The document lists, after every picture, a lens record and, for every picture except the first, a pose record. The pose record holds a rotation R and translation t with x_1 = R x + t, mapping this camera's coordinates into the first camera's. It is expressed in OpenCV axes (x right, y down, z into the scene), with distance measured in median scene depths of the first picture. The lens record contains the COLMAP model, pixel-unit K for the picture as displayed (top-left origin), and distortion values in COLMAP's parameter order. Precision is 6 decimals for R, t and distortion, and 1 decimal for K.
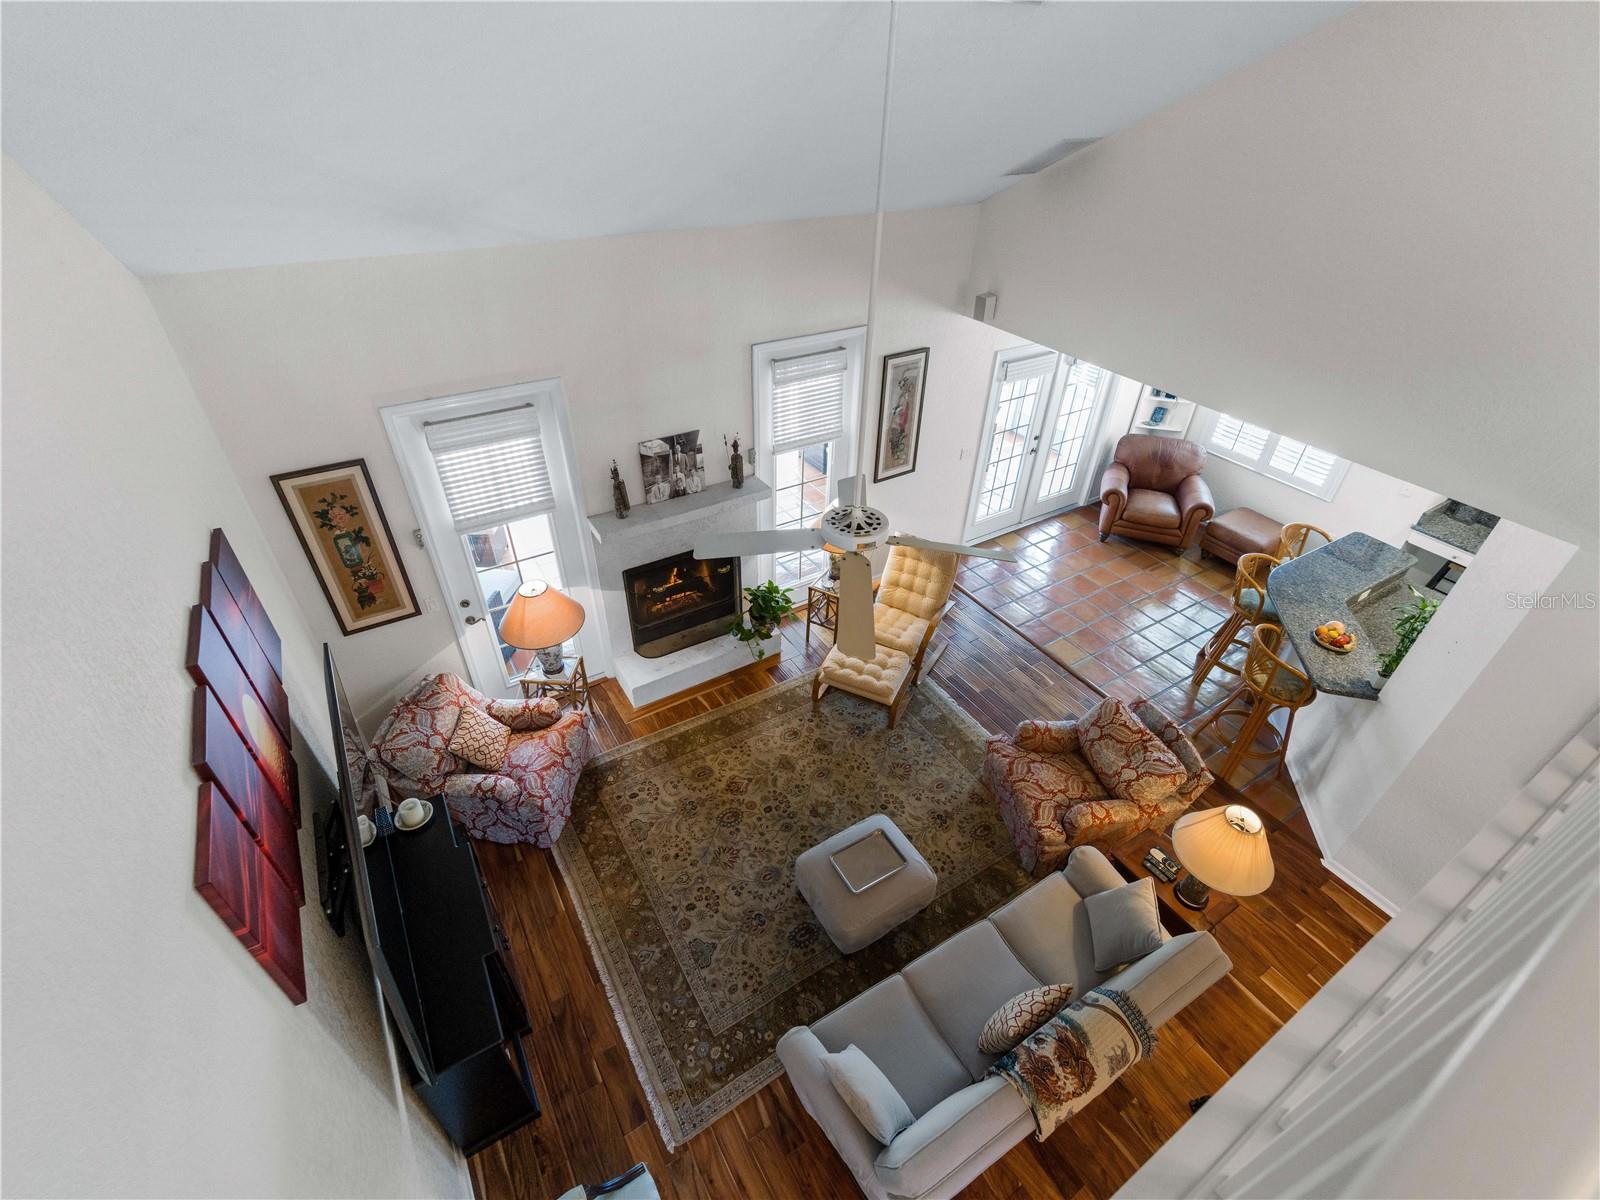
lens RADIAL K [[733.0, 0, 804.9], [0, 733.0, 594.9], [0, 0, 1]] dist [0.002382, -0.001108]
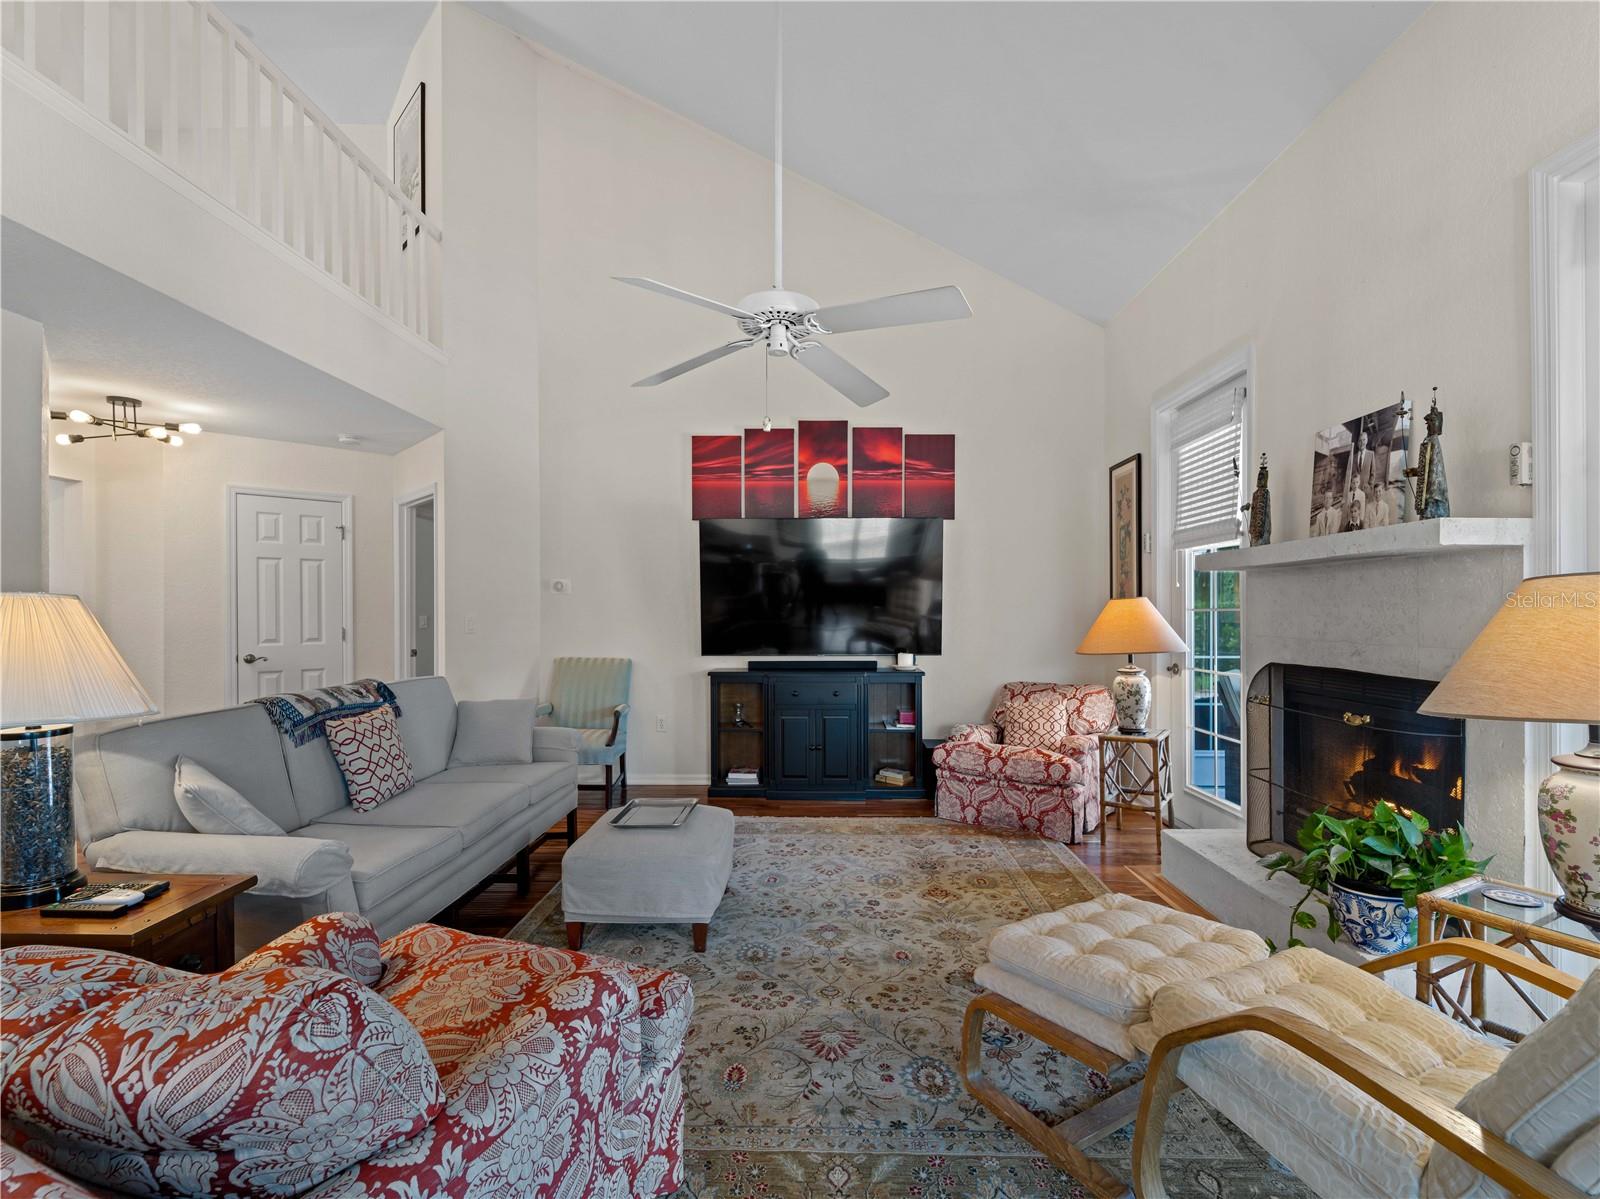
lens RADIAL K [[733.0, 0, 790.1], [0, 733.0, 602.9], [0, 0, 1]] dist [0.002382, -0.001108]
pose [[-0.560501, -0.040406, -0.827167, 0.499421], [-0.507796, 0.805781, 0.304729, -0.059810], [0.654203, 0.590833, -0.472160, 1.082904]]
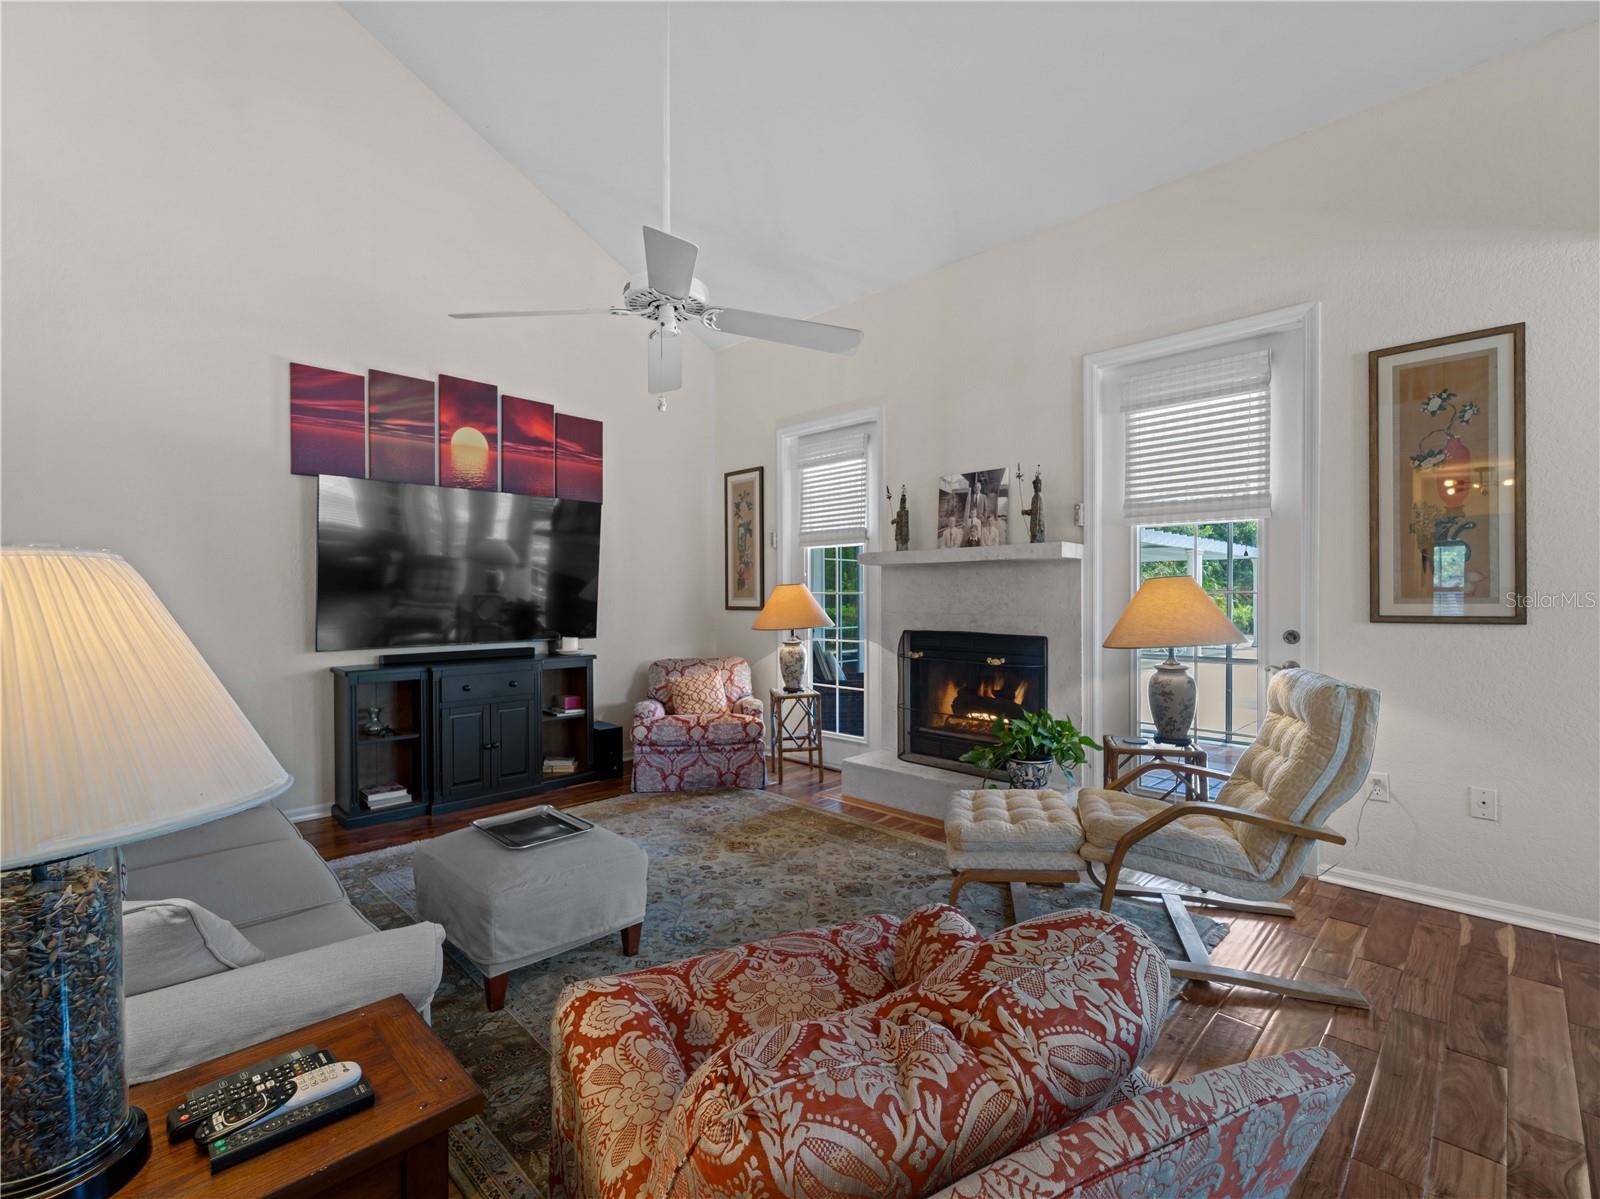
lens RADIAL K [[733.0, 0, 795.7], [0, 733.0, 589.2], [0, 0, 1]] dist [0.002382, -0.001108]
pose [[0.219497, -0.039933, -0.974796, 0.606163], [-0.576926, 0.800428, -0.162698, 0.152387], [0.786751, 0.598097, 0.152653, 0.805713]]
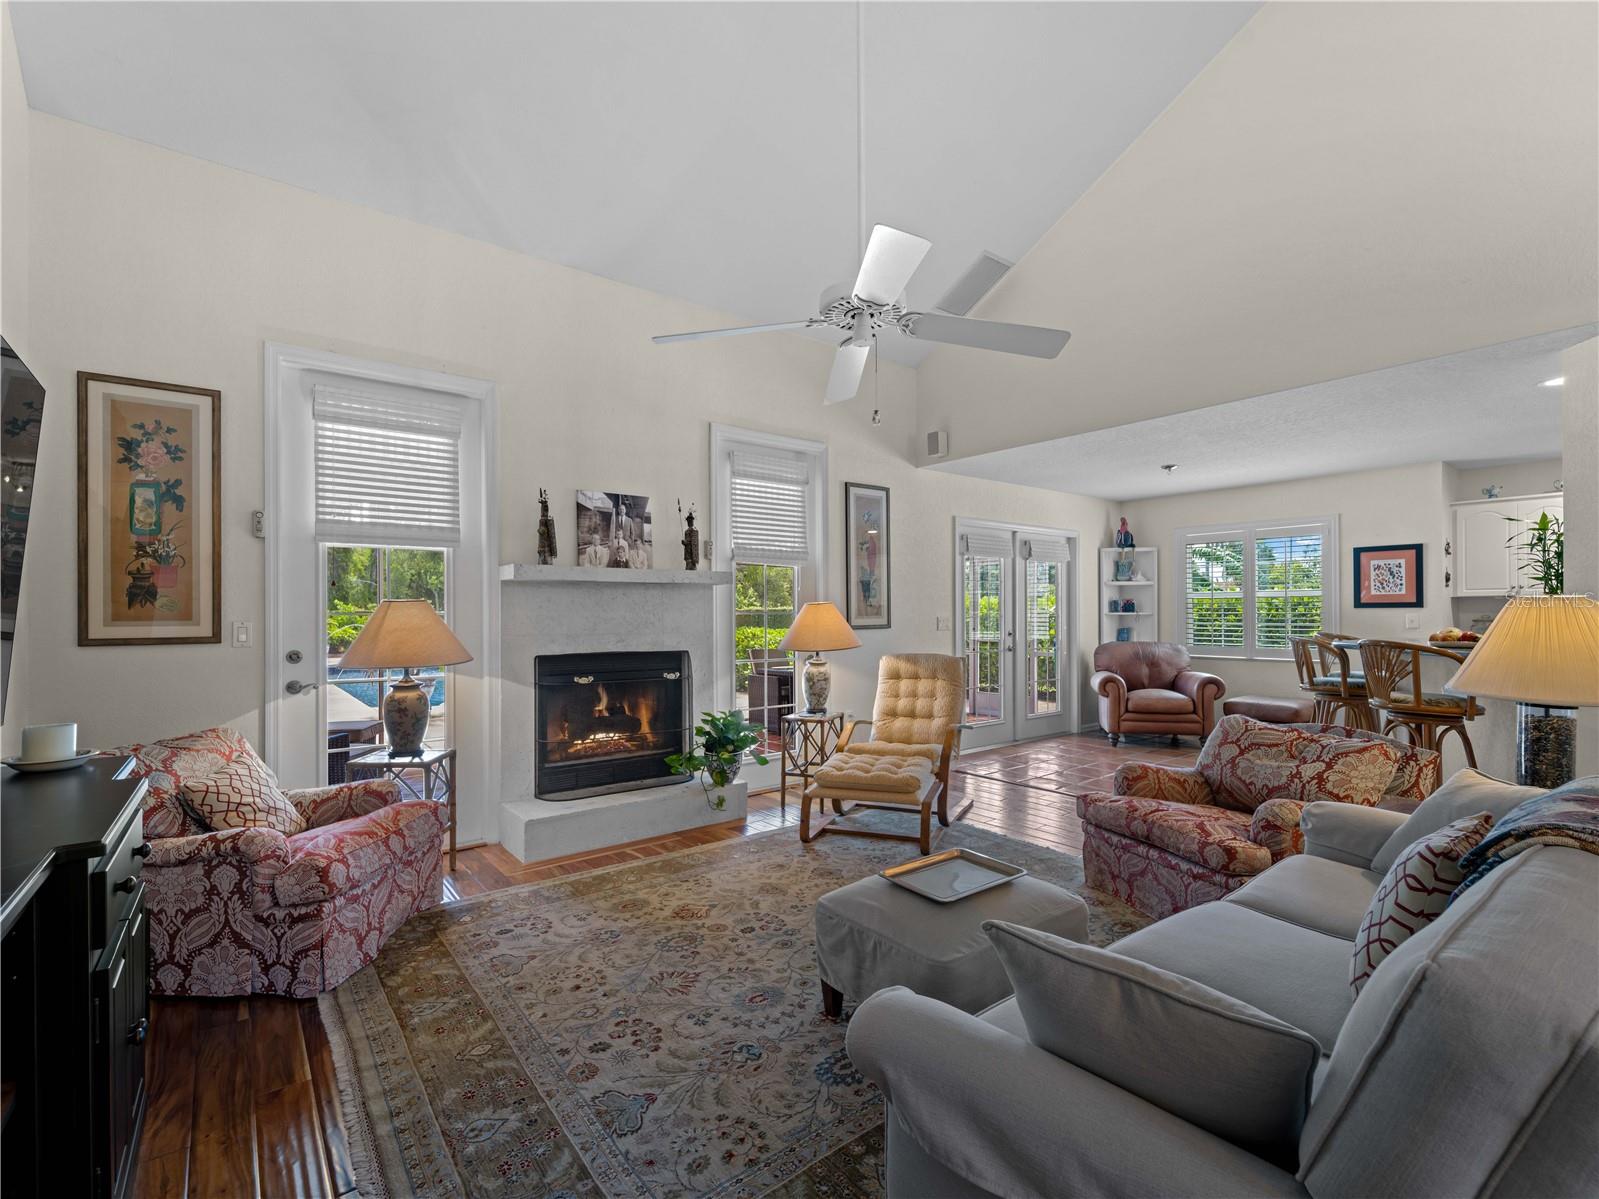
lens RADIAL K [[732.6, 0, 807.3], [0, 732.6, 601.2], [0, 0, 1]] dist [0.002382, -0.001108]
pose [[0.993624, -0.028492, 0.109083, -0.058246], [0.088728, 0.794552, -0.600679, 0.427952], [-0.069558, 0.606528, 0.792014, 0.389263]]
